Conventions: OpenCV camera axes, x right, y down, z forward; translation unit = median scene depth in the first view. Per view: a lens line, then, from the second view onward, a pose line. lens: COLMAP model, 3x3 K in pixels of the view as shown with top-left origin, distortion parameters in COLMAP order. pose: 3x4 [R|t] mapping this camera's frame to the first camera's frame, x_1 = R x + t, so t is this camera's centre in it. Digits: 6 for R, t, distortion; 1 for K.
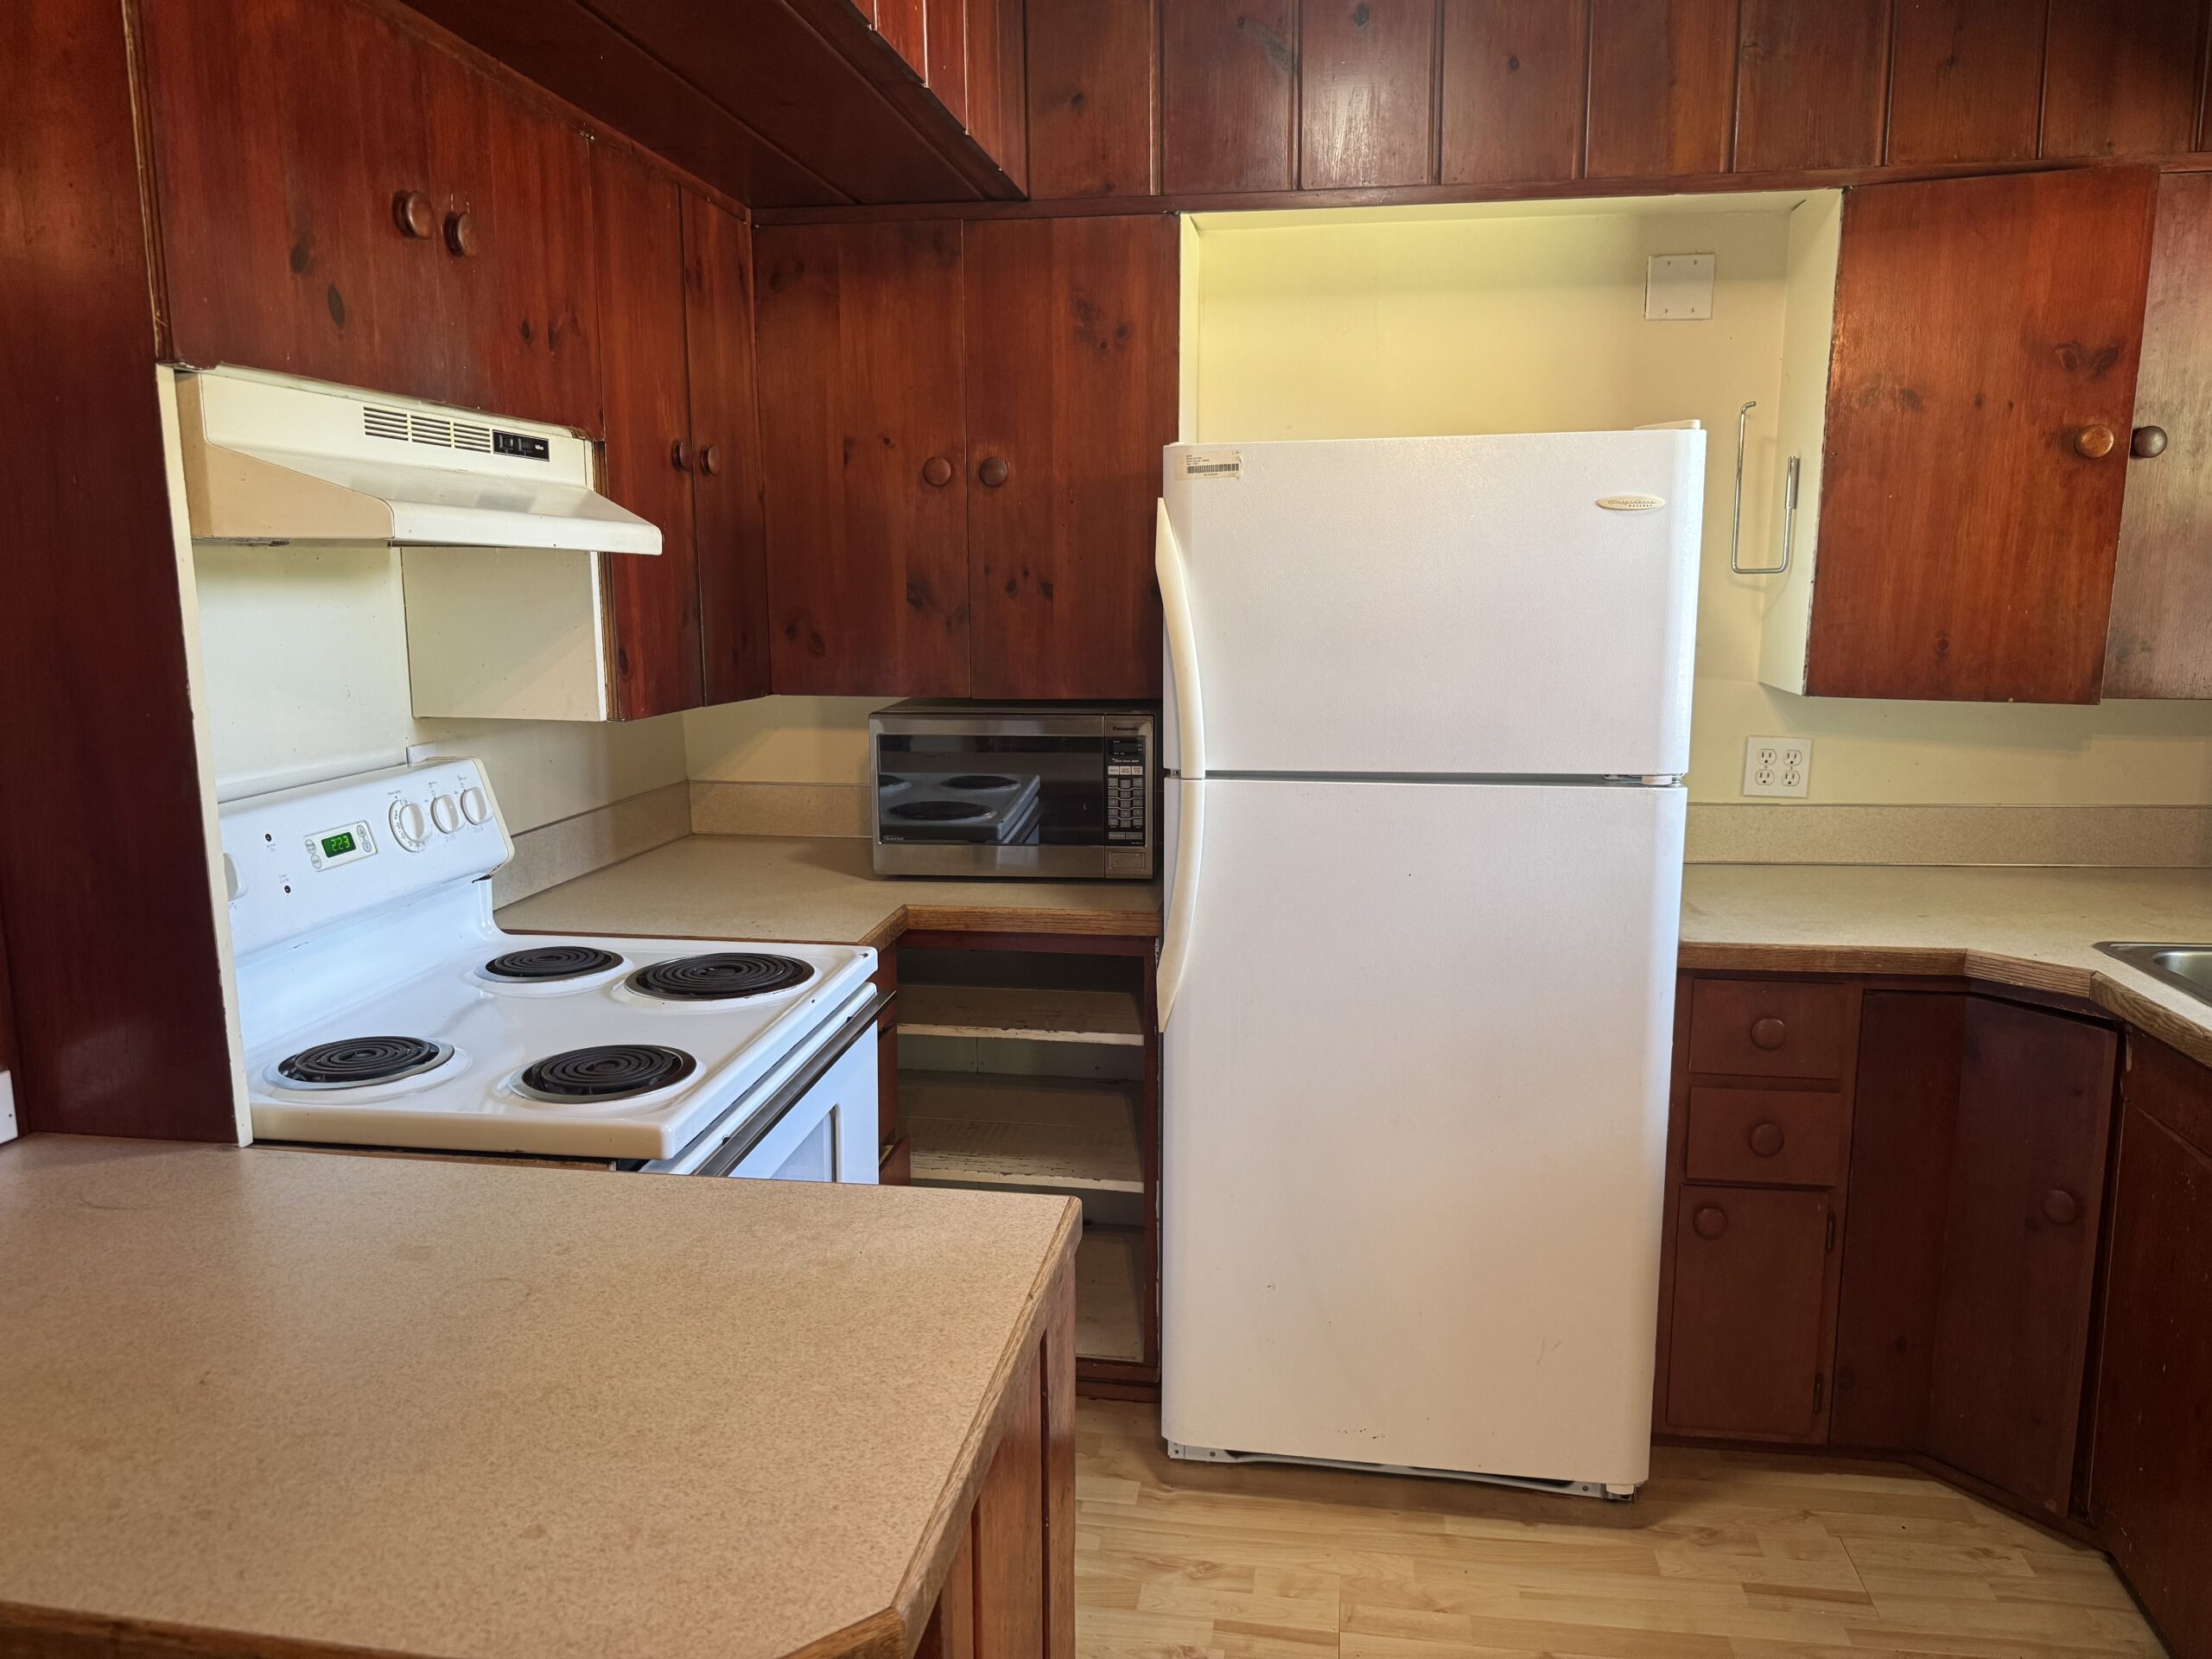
lens RADIAL K [[1570.8, 0, 1104.9], [0, 1570.8, 824.6], [0, 0, 1]] dist [0.007359, -0.013445]
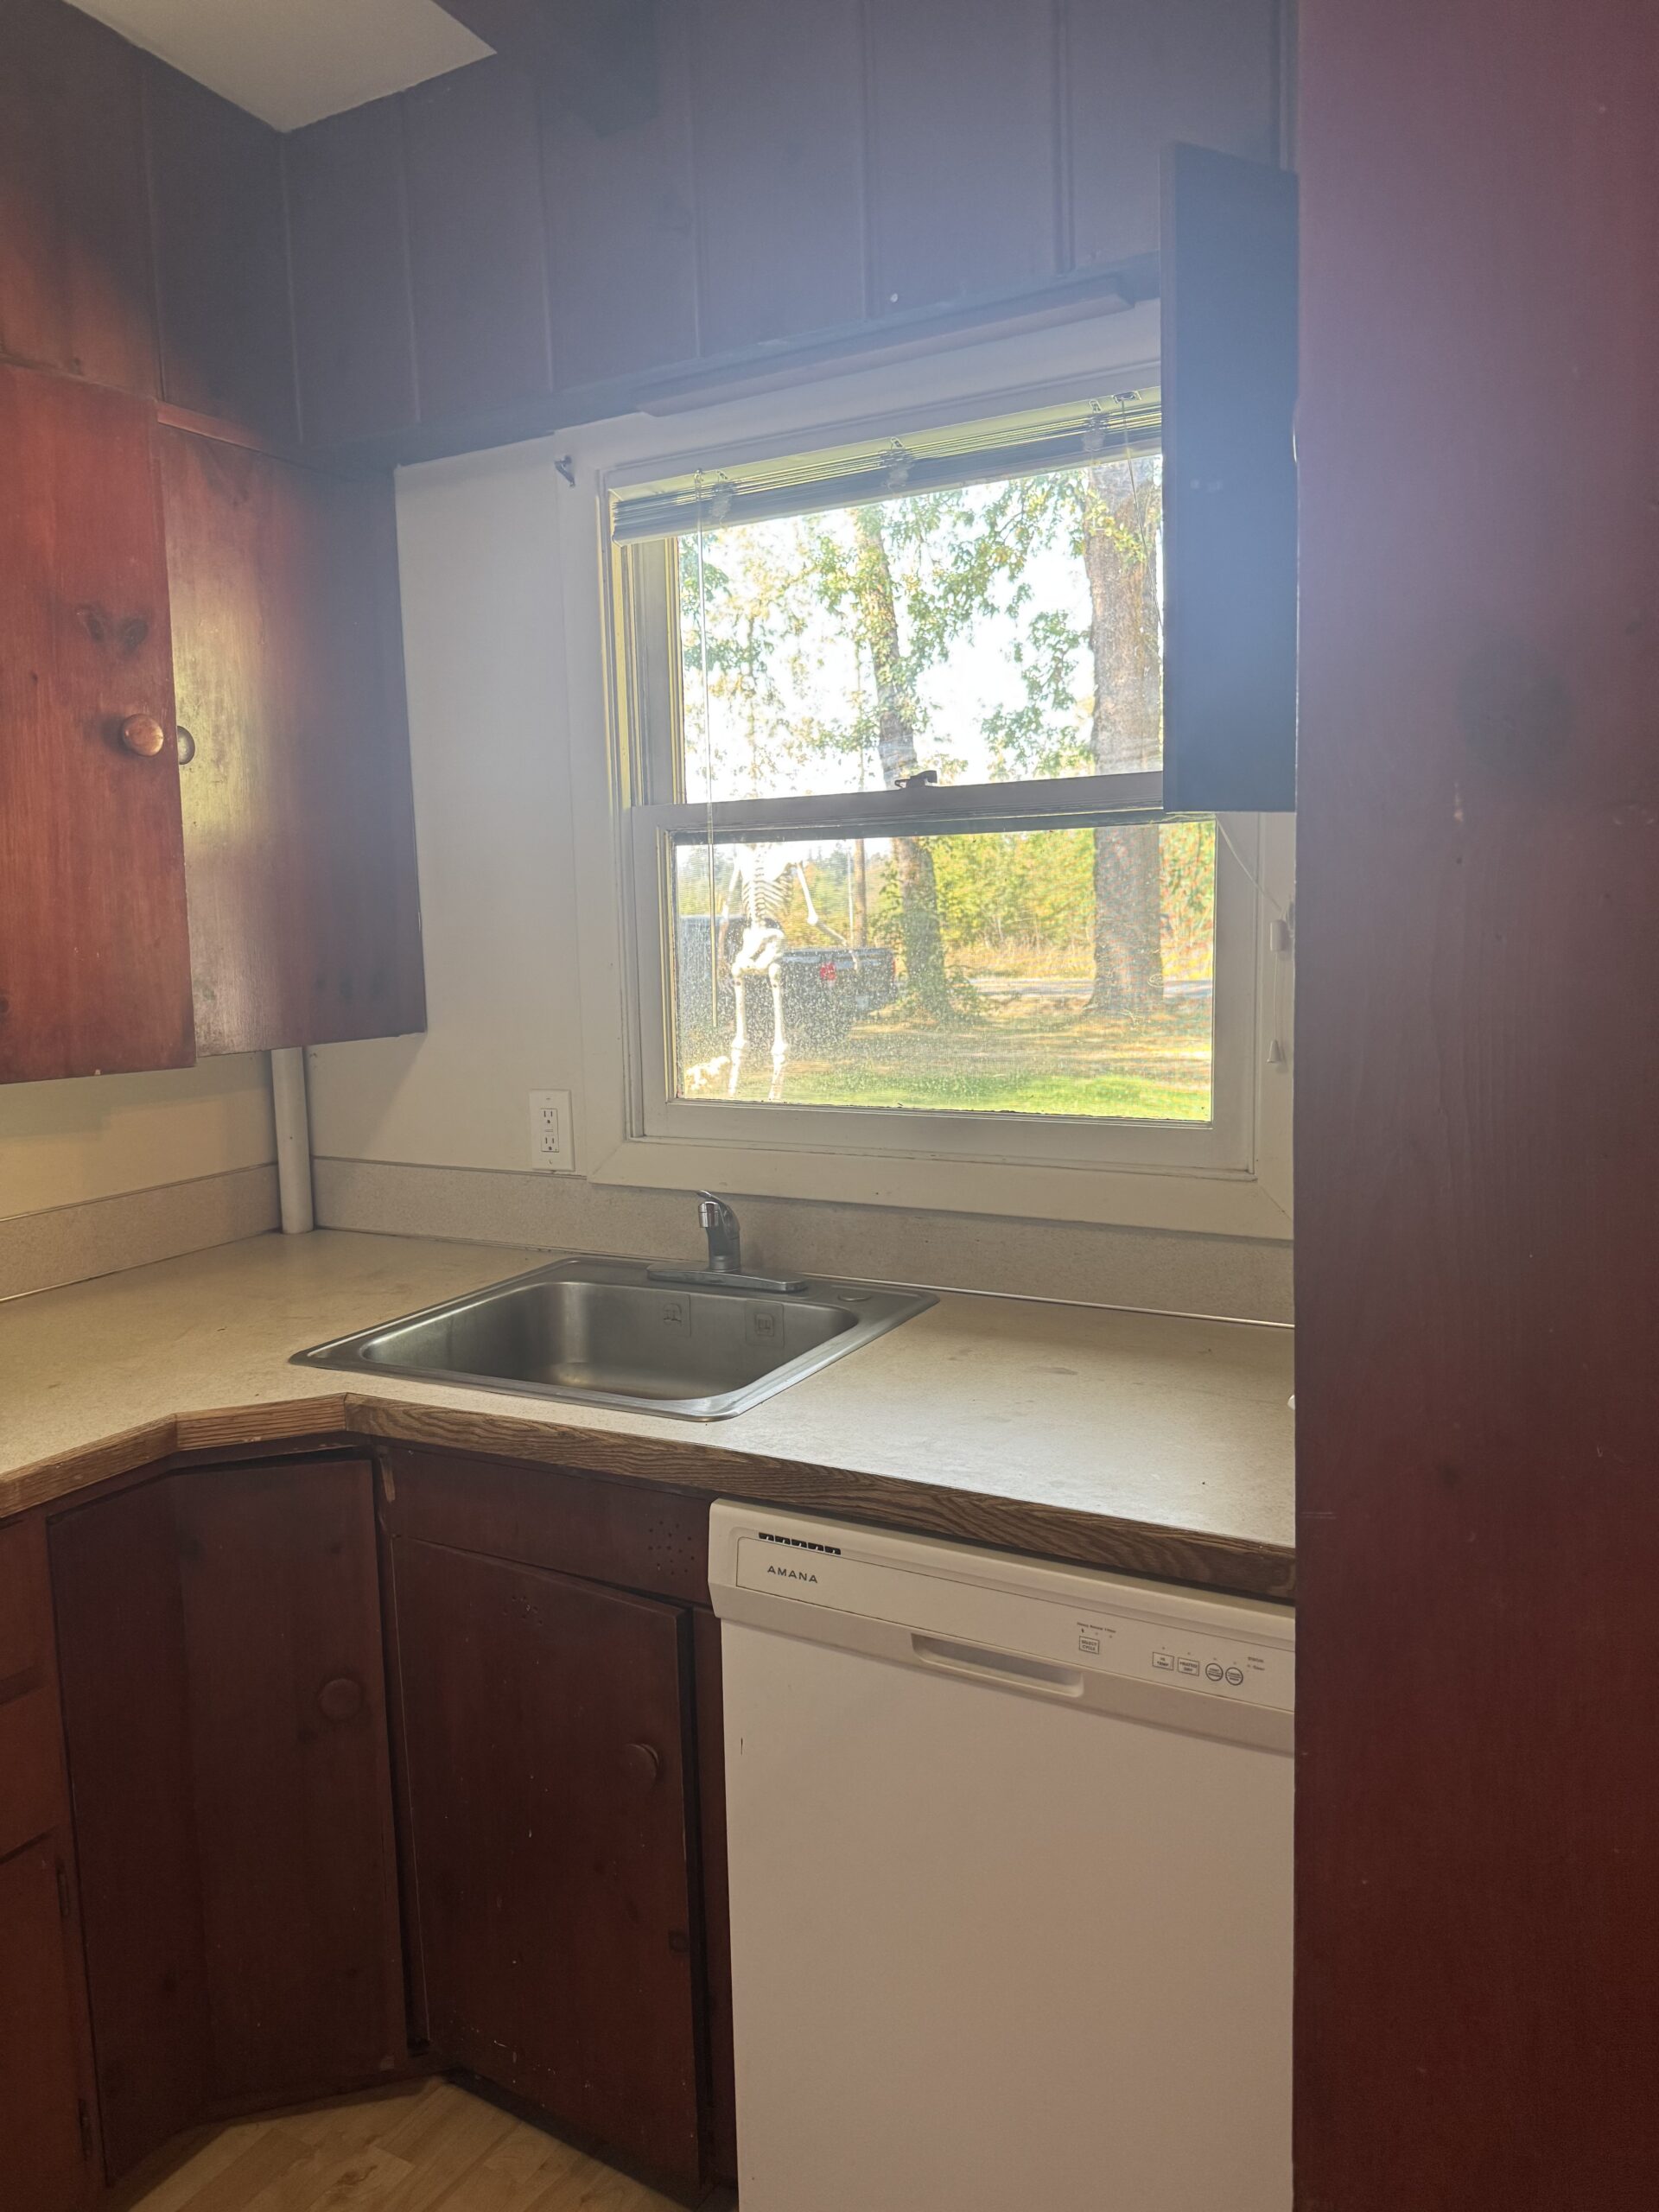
lens RADIAL K [[1570.8, 0, 825.0], [0, 1570.8, 1096.9], [0, 0, 1]] dist [0.007359, -0.013445]
pose [[0.353006, -0.115398, 0.928477, 0.000705], [0.183603, 0.981614, 0.052196, -0.044911], [-0.917429, 0.152046, 0.367703, 0.424574]]
